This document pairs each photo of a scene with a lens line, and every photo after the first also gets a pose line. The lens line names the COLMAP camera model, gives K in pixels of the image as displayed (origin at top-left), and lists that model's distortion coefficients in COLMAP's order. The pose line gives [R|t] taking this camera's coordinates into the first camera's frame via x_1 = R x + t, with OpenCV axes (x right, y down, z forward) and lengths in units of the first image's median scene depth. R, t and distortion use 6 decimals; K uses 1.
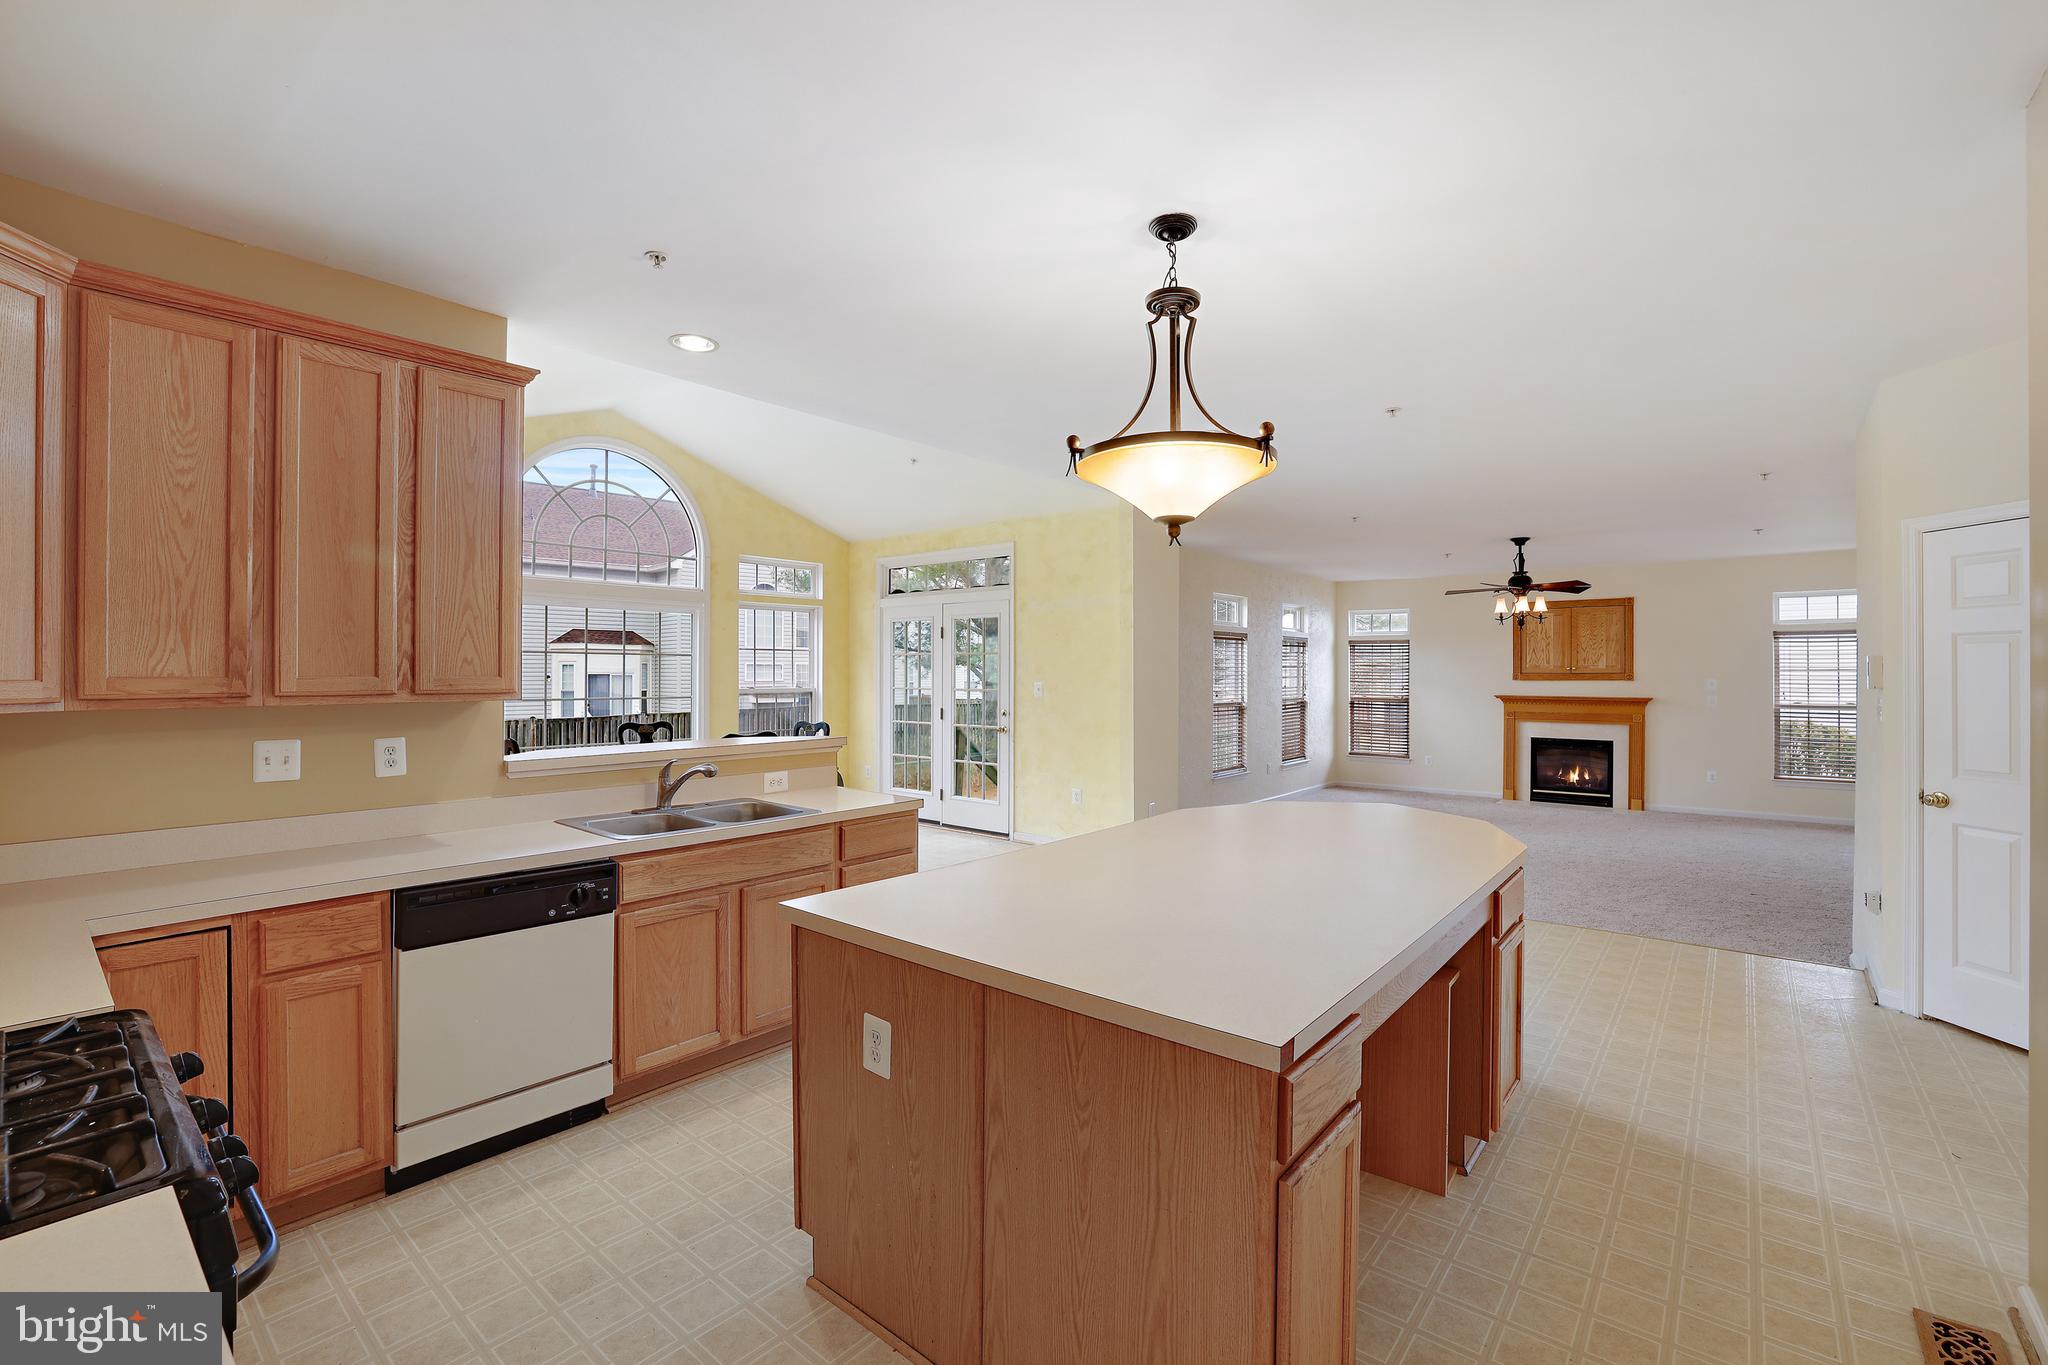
lens RADIAL K [[876.6, 0, 1004.8], [0, 876.6, 675.6], [0, 0, 1]] dist [-0.035772, 0.006511]
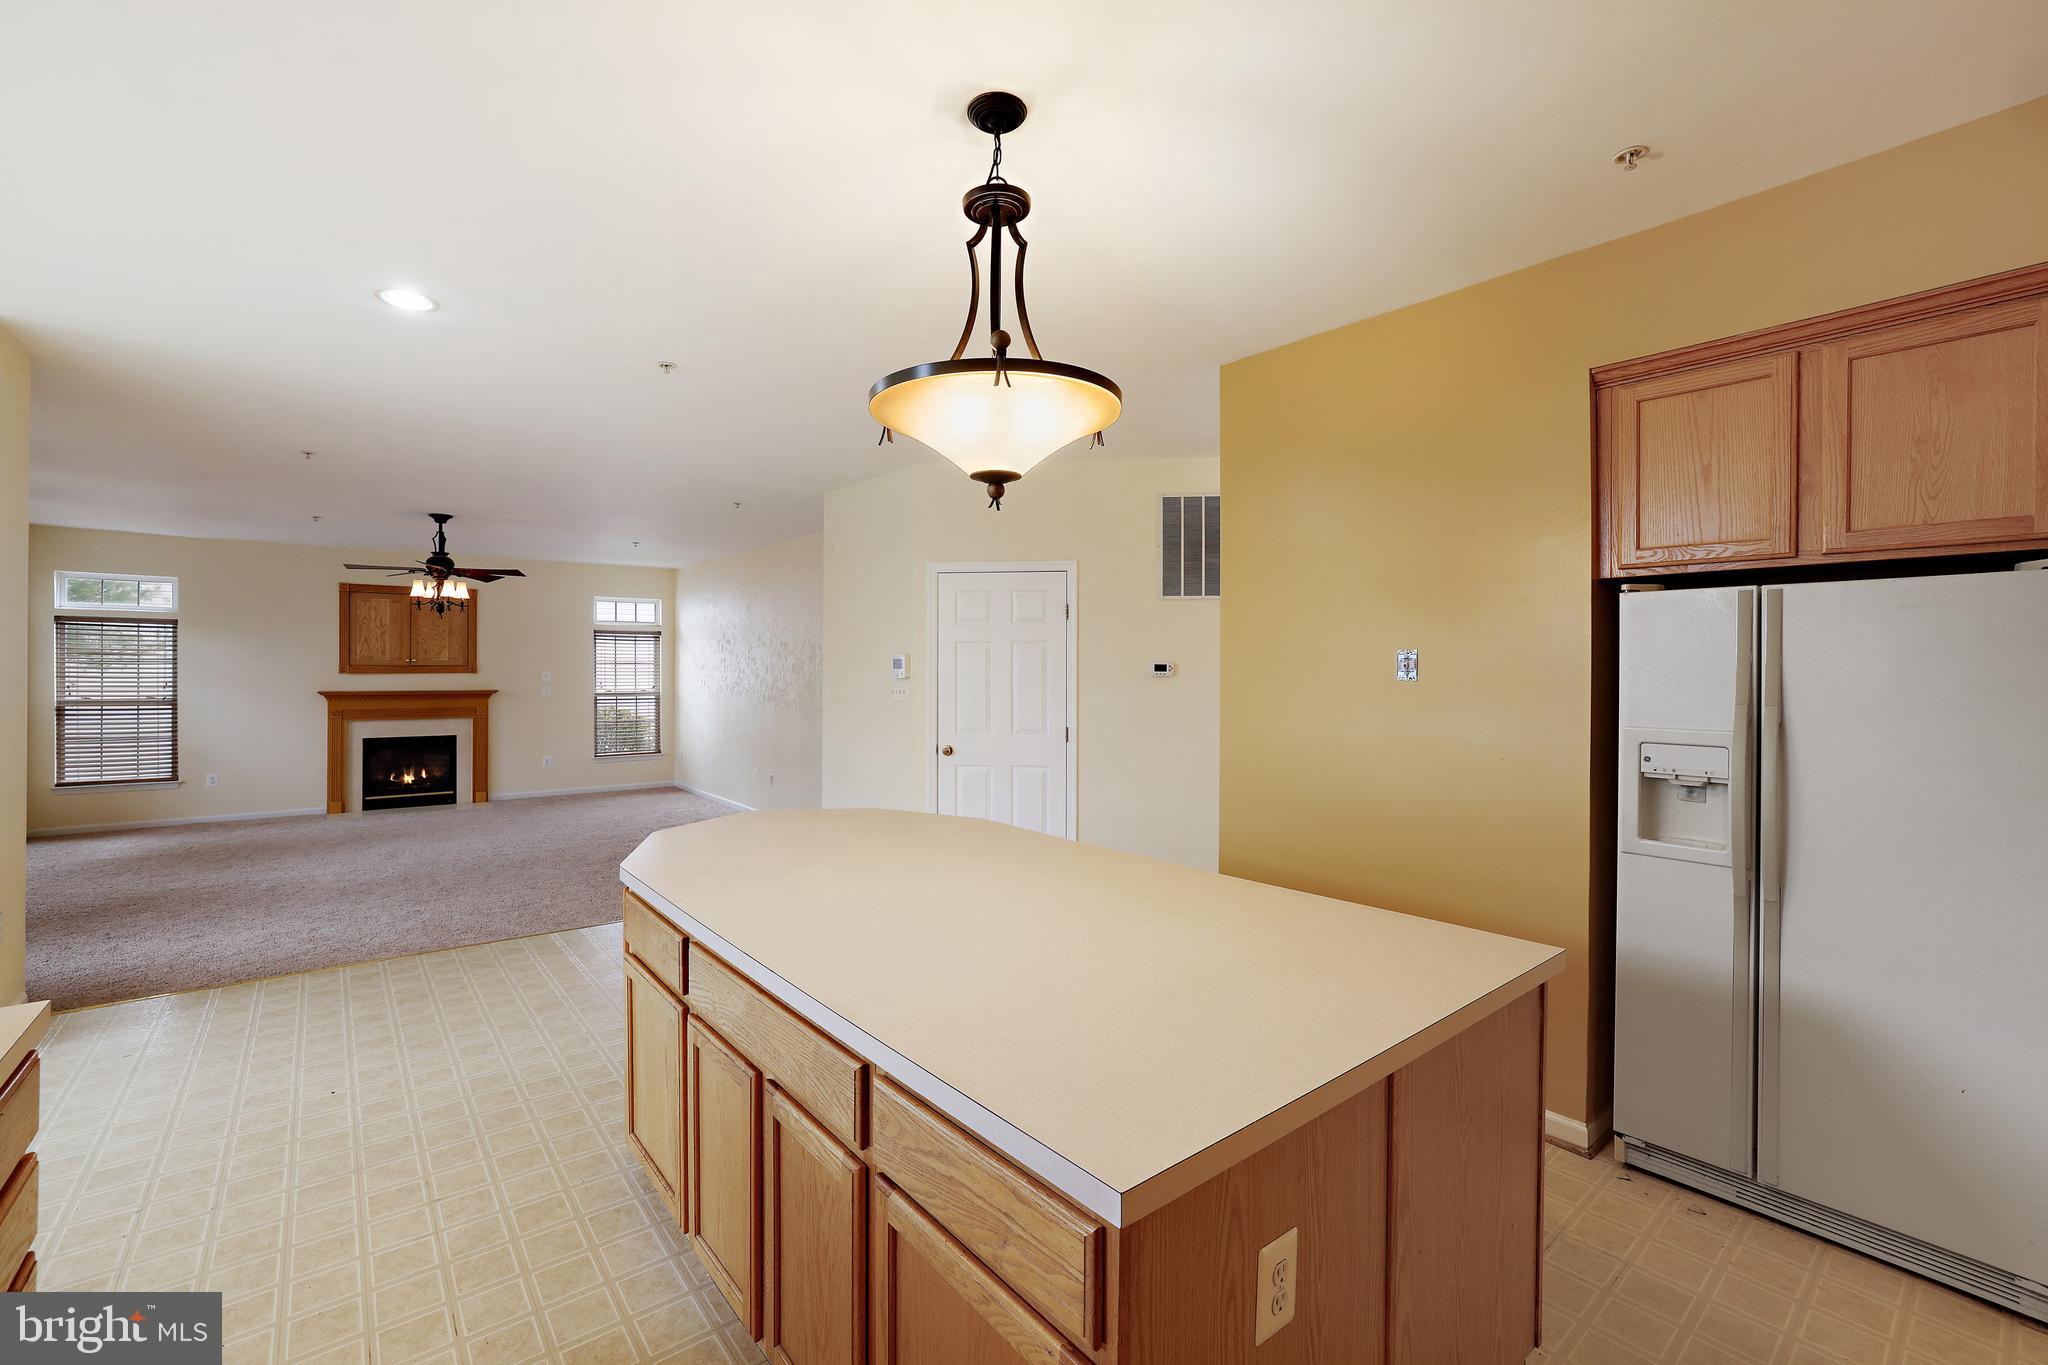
lens RADIAL K [[876.6, 0, 1035.5], [0, 876.6, 666.1], [0, 0, 1]] dist [-0.035772, 0.006511]
pose [[0.176092, 0.002736, 0.984370, -0.135366], [-0.000470, 0.999996, -0.002695, 0.000042], [-0.984374, 0.000012, 0.176093, 0.188149]]
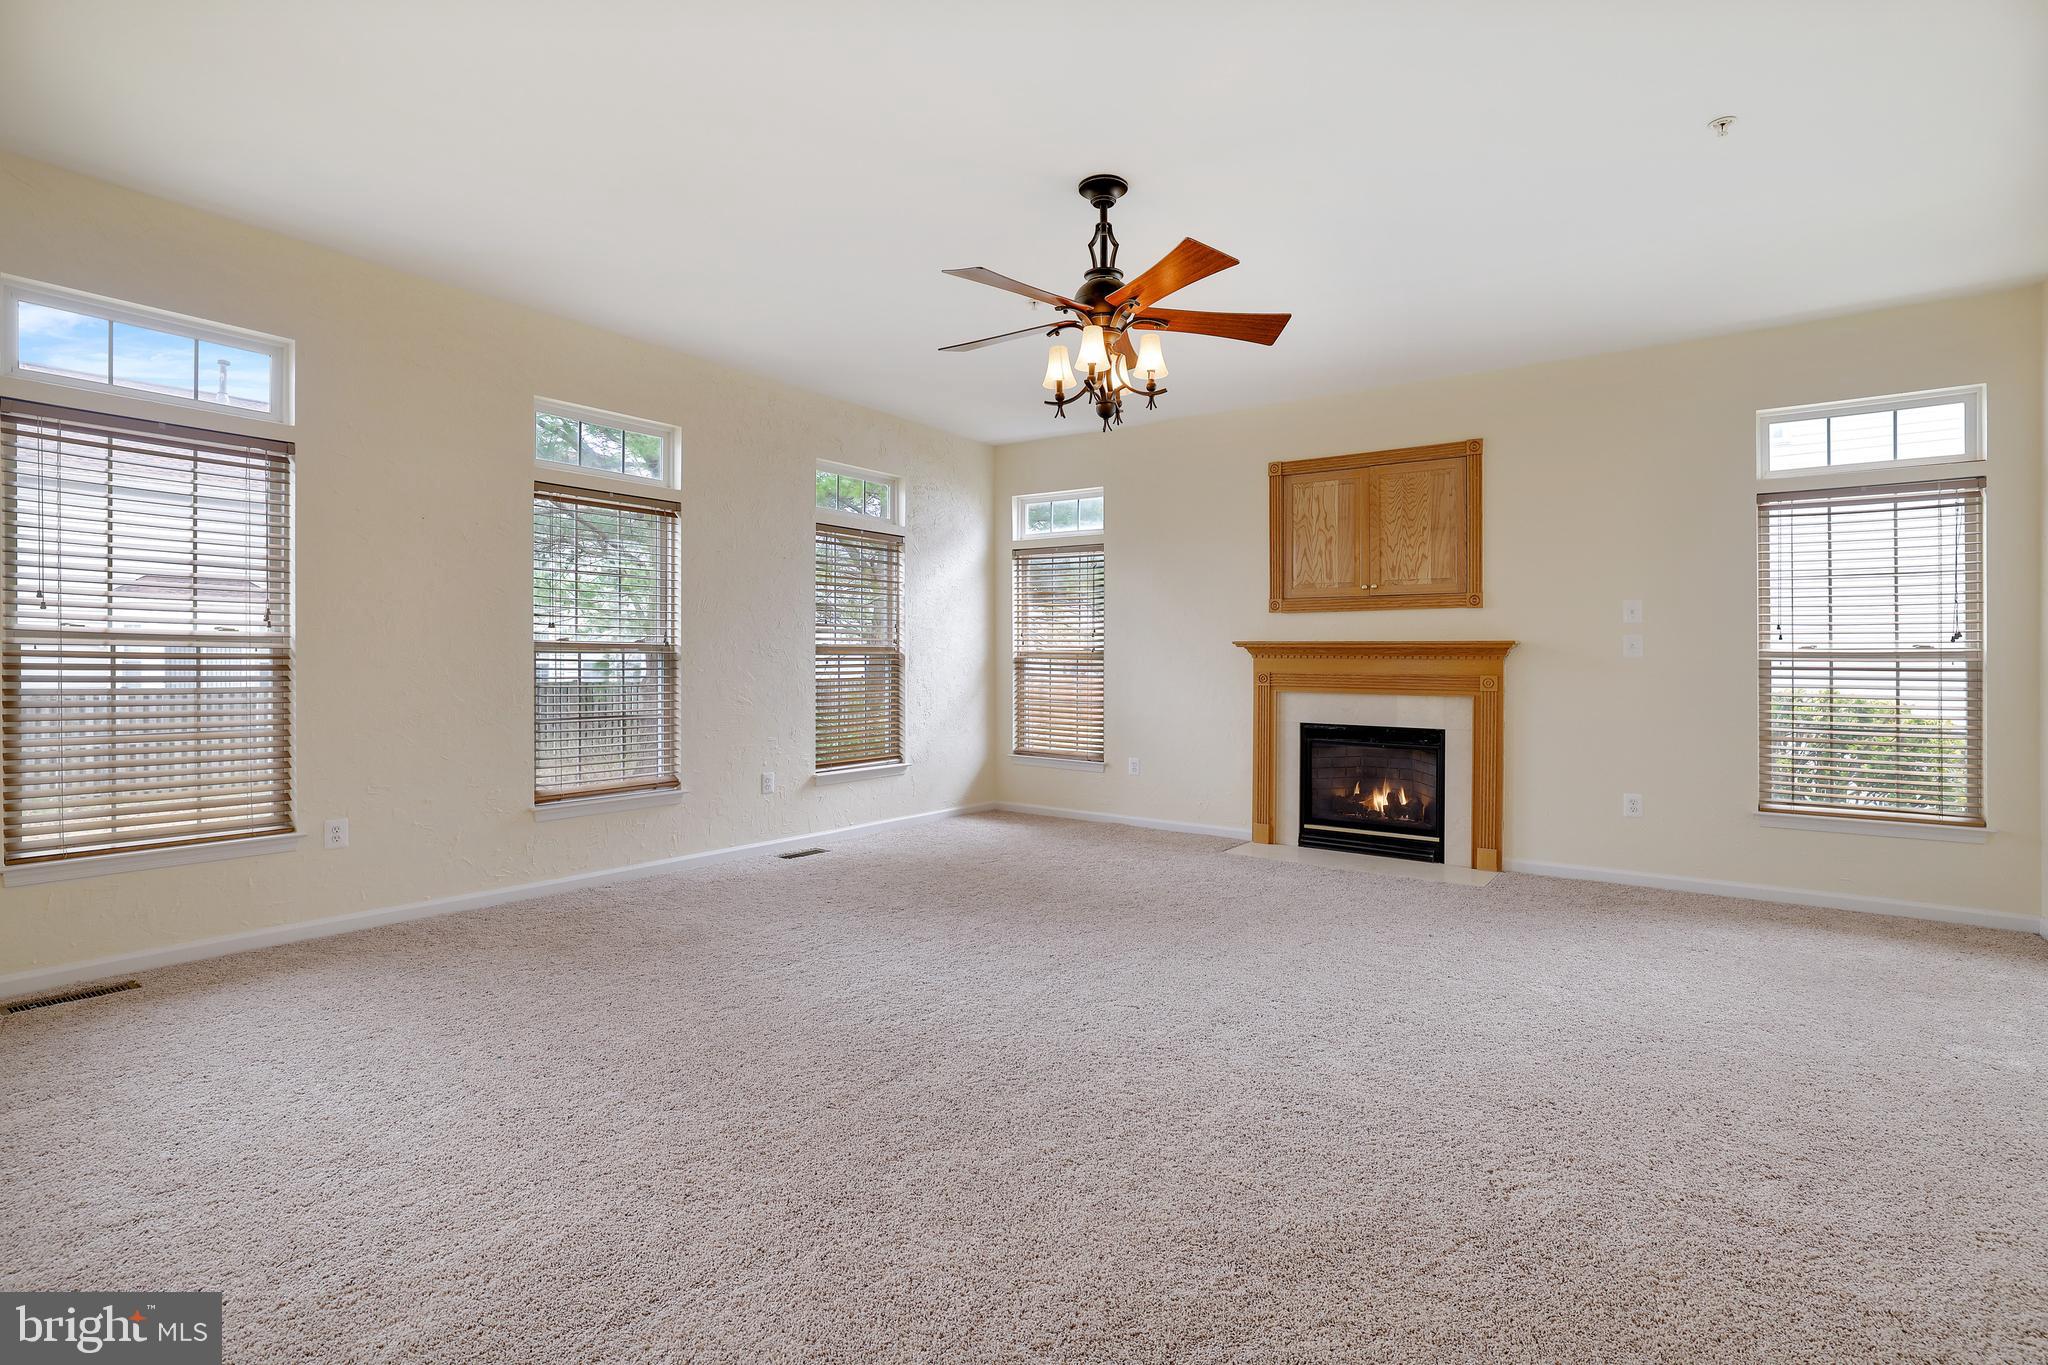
lens RADIAL K [[962.9, 0, 1009.1], [0, 962.9, 653.0], [0, 0, 1]] dist [-0.012775, 0.003128]
pose [[0.996880, 0.005815, 0.078718, 0.412621], [-0.005225, 0.999957, -0.007695, 0.037271], [-0.078759, 0.007260, 0.996867, 0.468400]]
